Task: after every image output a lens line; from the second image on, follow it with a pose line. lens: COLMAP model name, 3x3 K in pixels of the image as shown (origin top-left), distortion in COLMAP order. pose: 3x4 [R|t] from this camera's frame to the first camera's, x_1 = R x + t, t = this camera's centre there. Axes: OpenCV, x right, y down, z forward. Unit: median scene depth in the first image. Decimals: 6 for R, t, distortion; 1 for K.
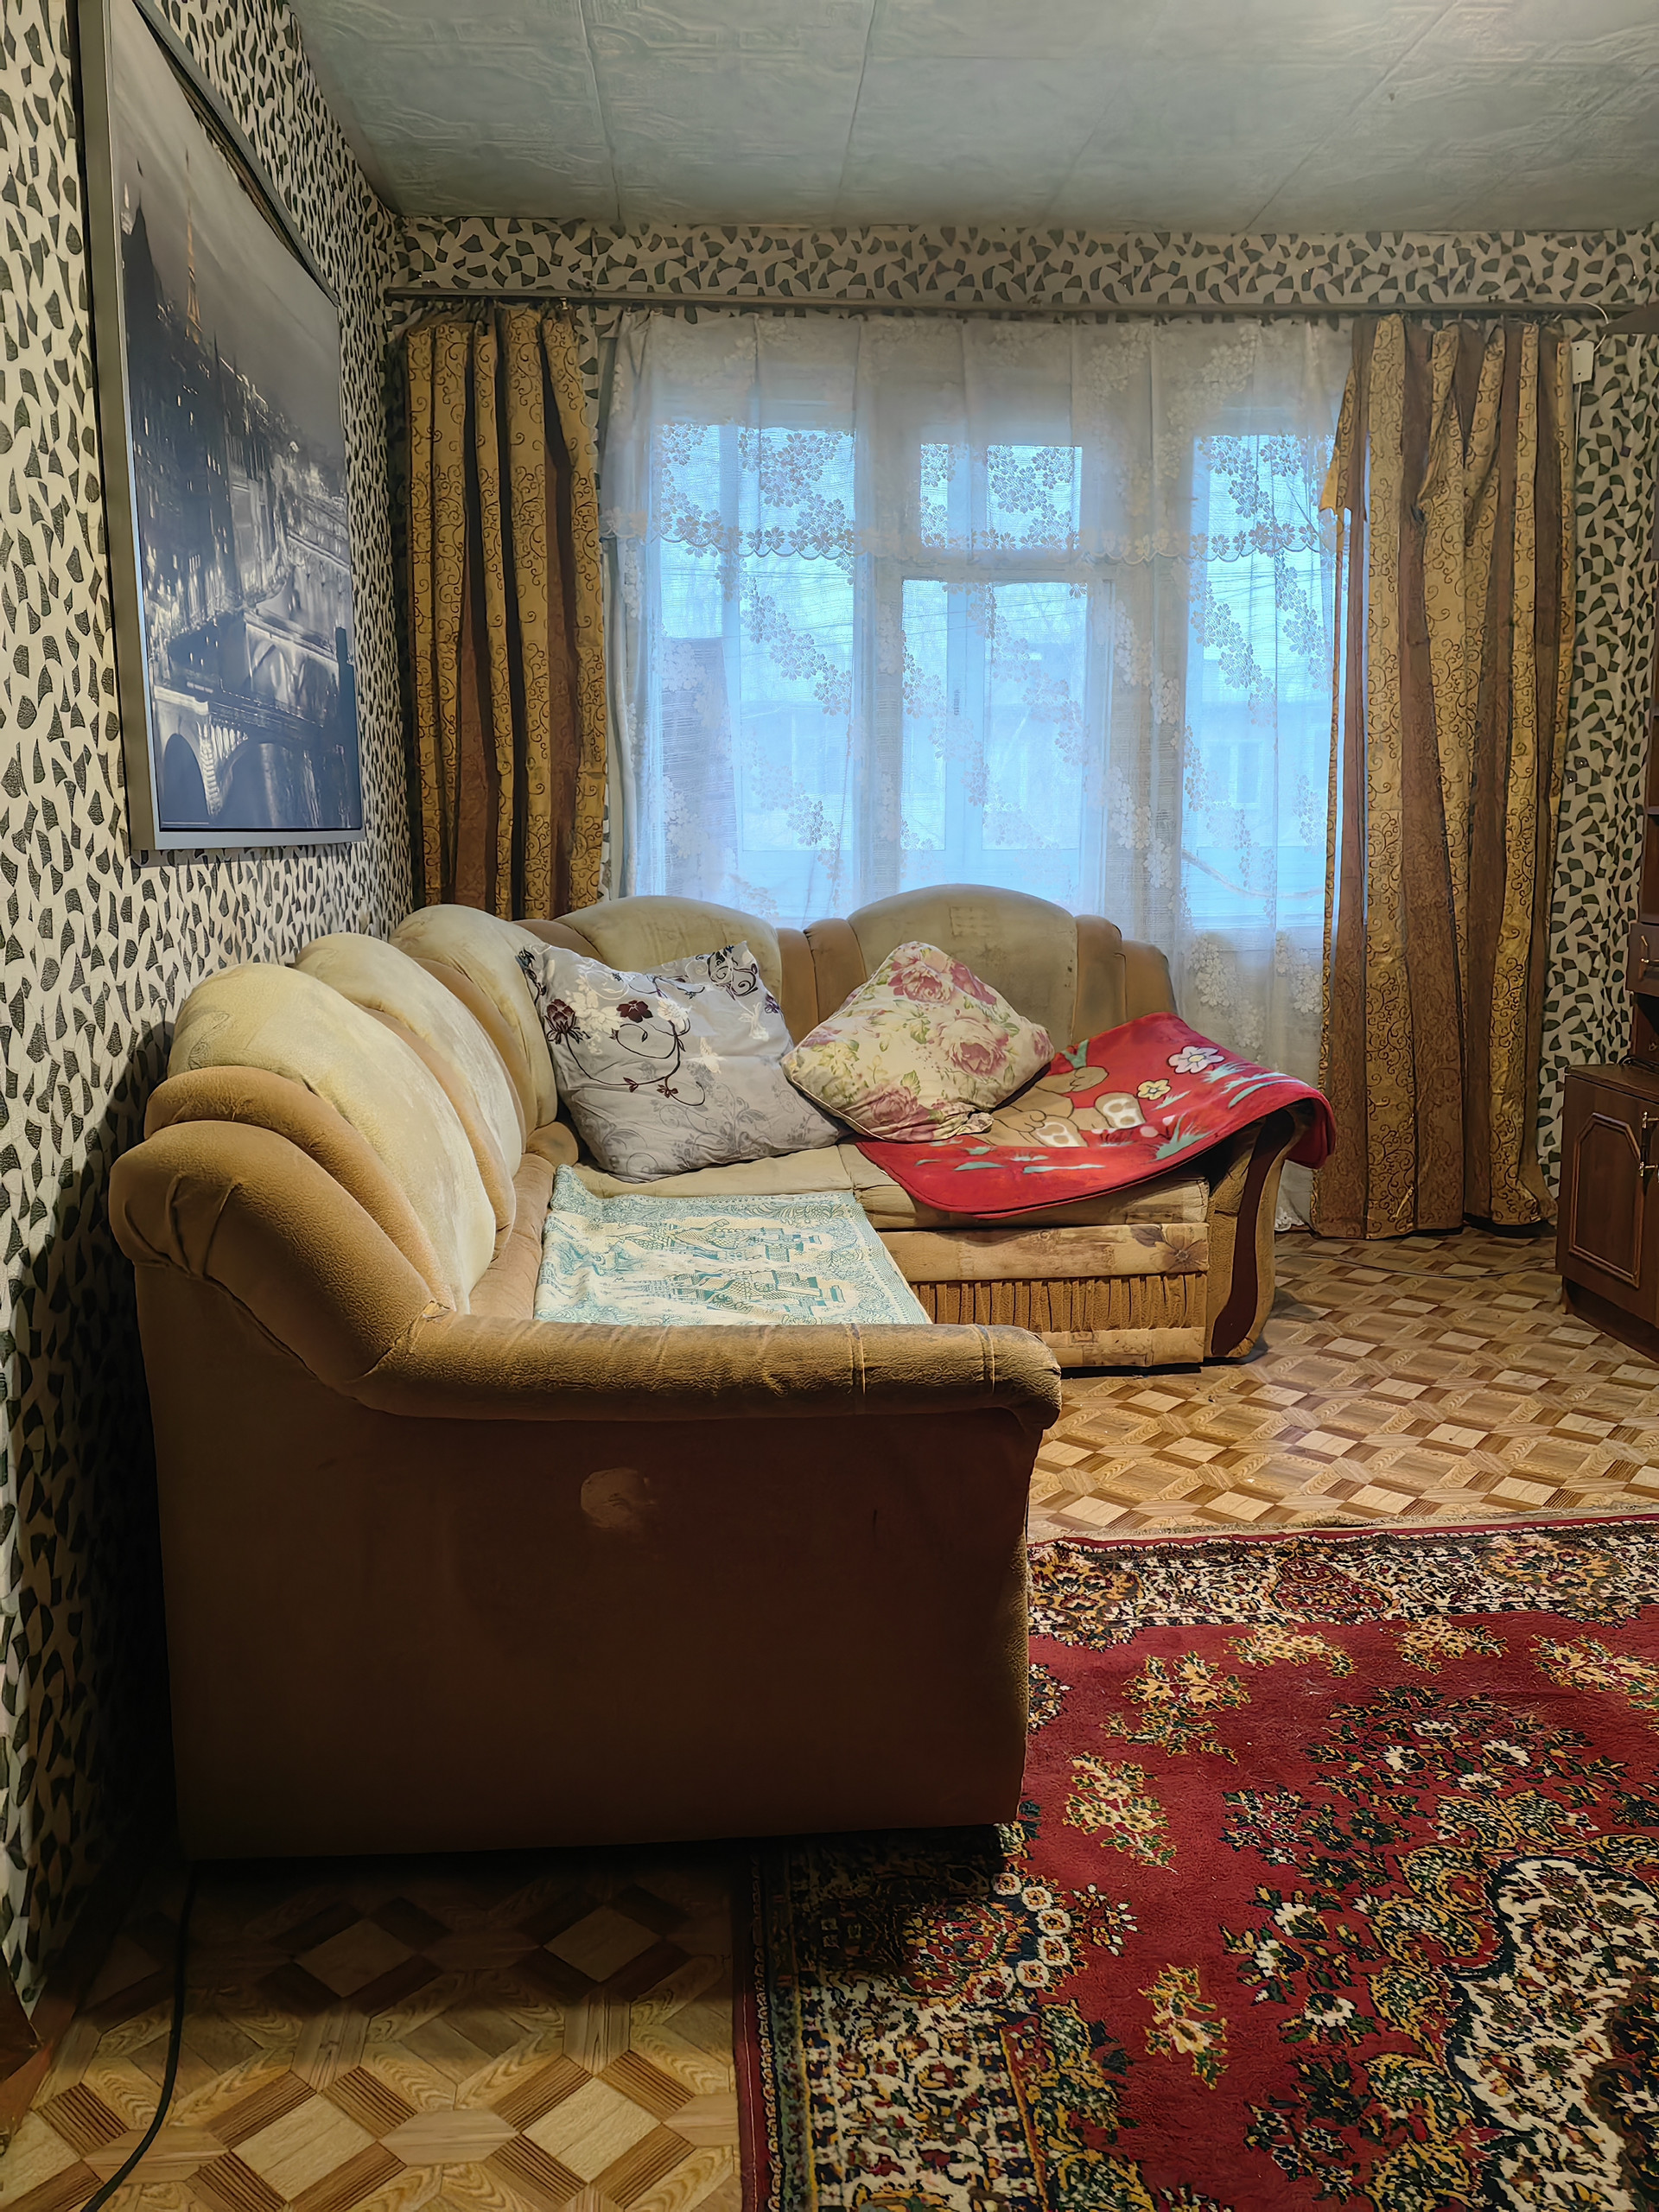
lens RADIAL K [[1729.4, 0, 819.9], [0, 1729.4, 1121.4], [0, 0, 1]] dist [0.079852, -0.089597]
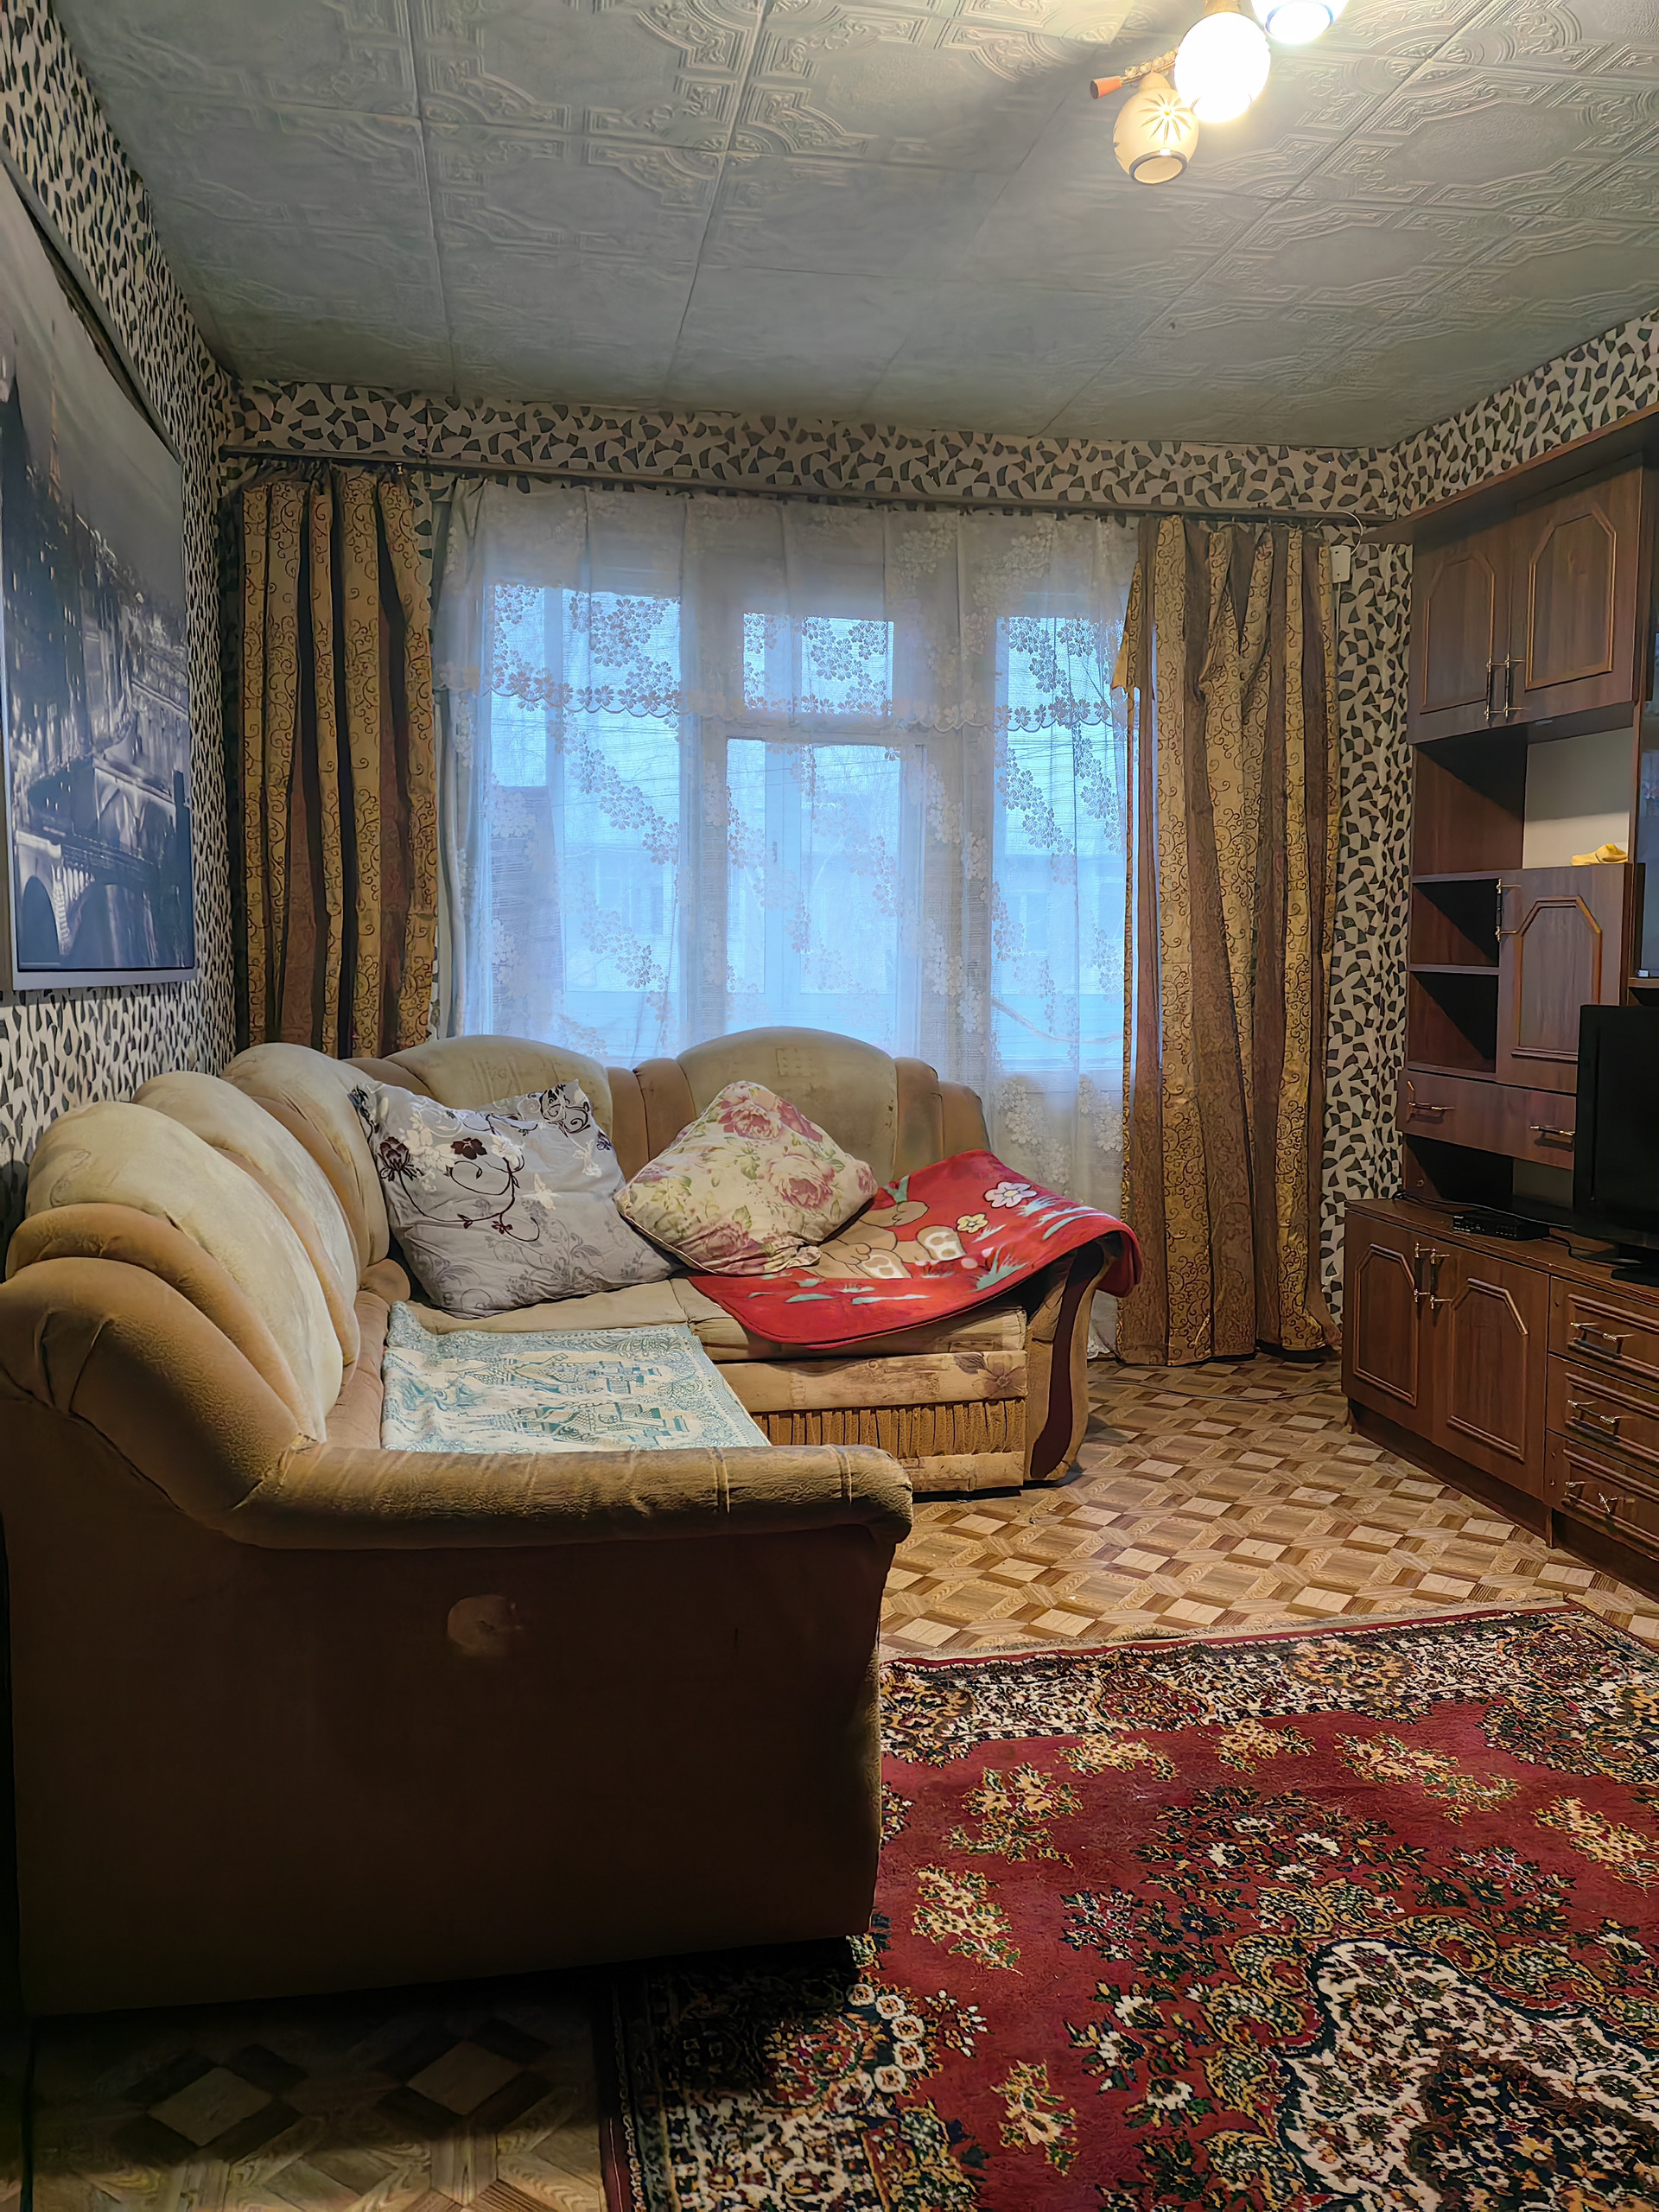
lens RADIAL K [[1729.4, 0, 822.0], [0, 1729.4, 1141.5], [0, 0, 1]] dist [0.079852, -0.089597]
pose [[0.993166, 0.000937, 0.116710, -0.020730], [0.006952, 0.997717, -0.067170, 0.001843], [-0.116507, 0.067522, 0.990892, -0.030634]]
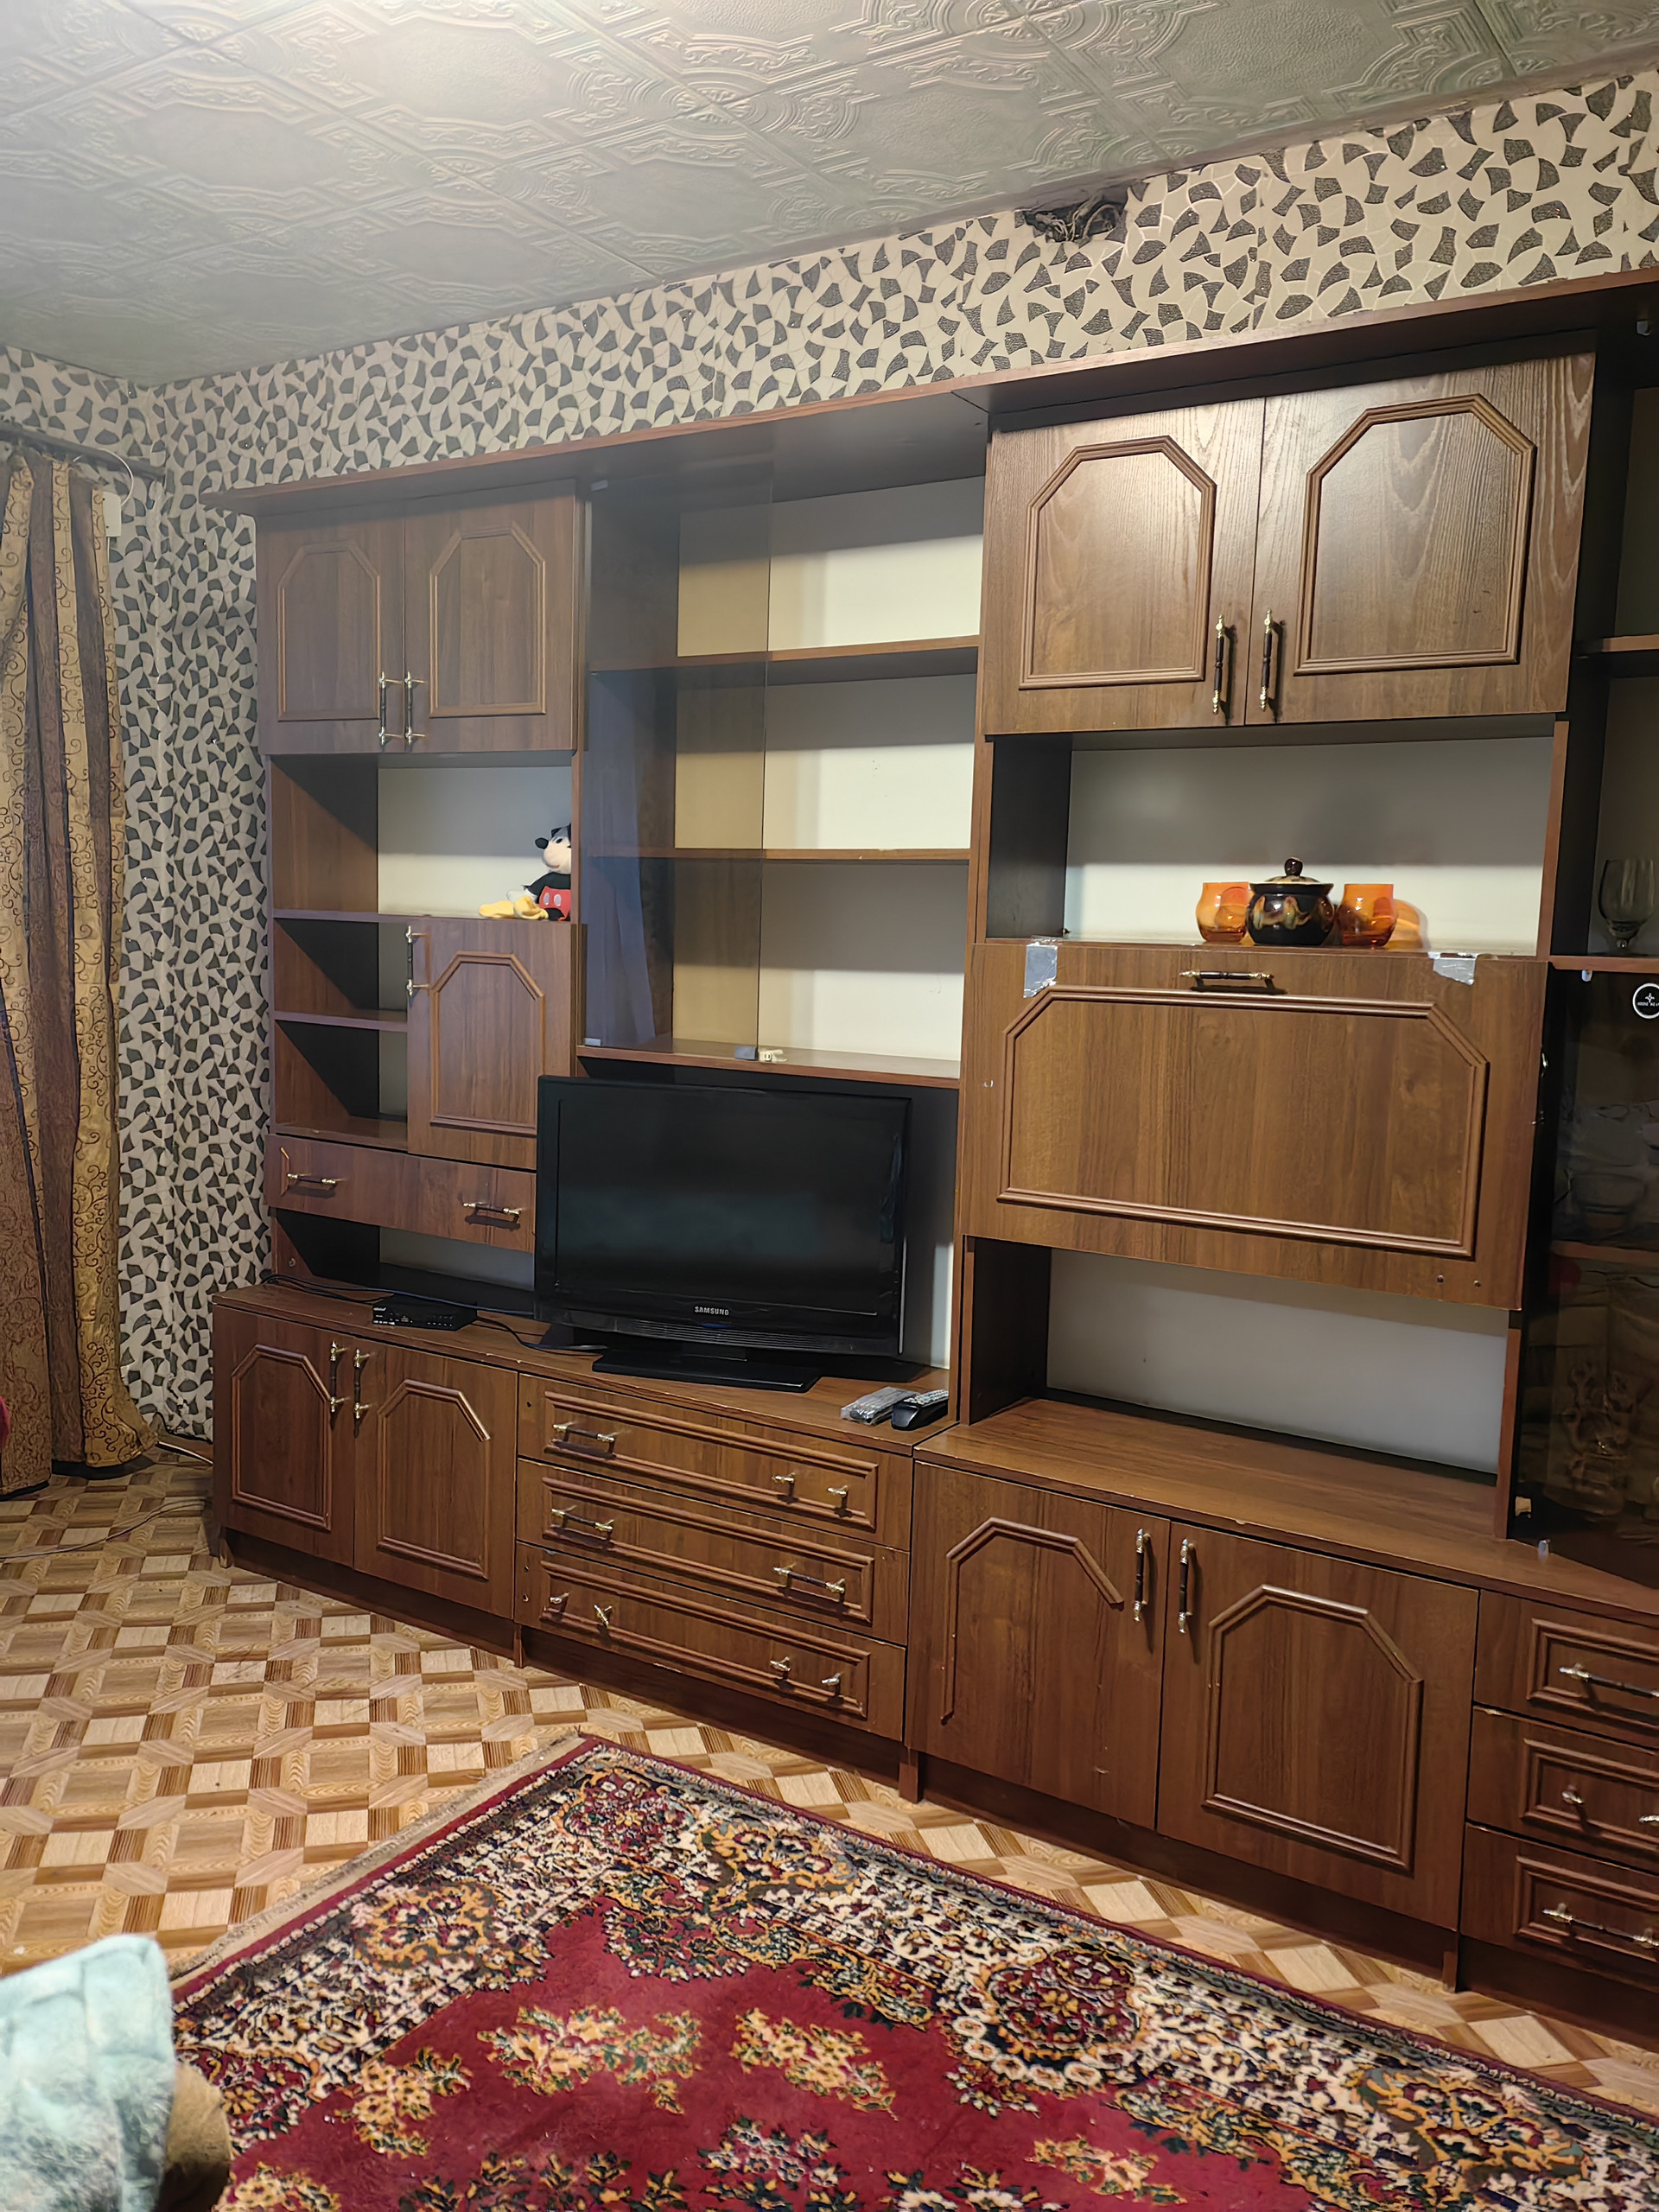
lens RADIAL K [[1729.4, 0, 773.5], [0, 1729.4, 1117.6], [0, 0, 1]] dist [0.079852, -0.089597]
pose [[0.605630, -0.054605, 0.793871, -0.110788], [0.102092, 0.994730, -0.009463, -0.088707], [-0.789170, 0.086779, 0.608013, 0.232804]]
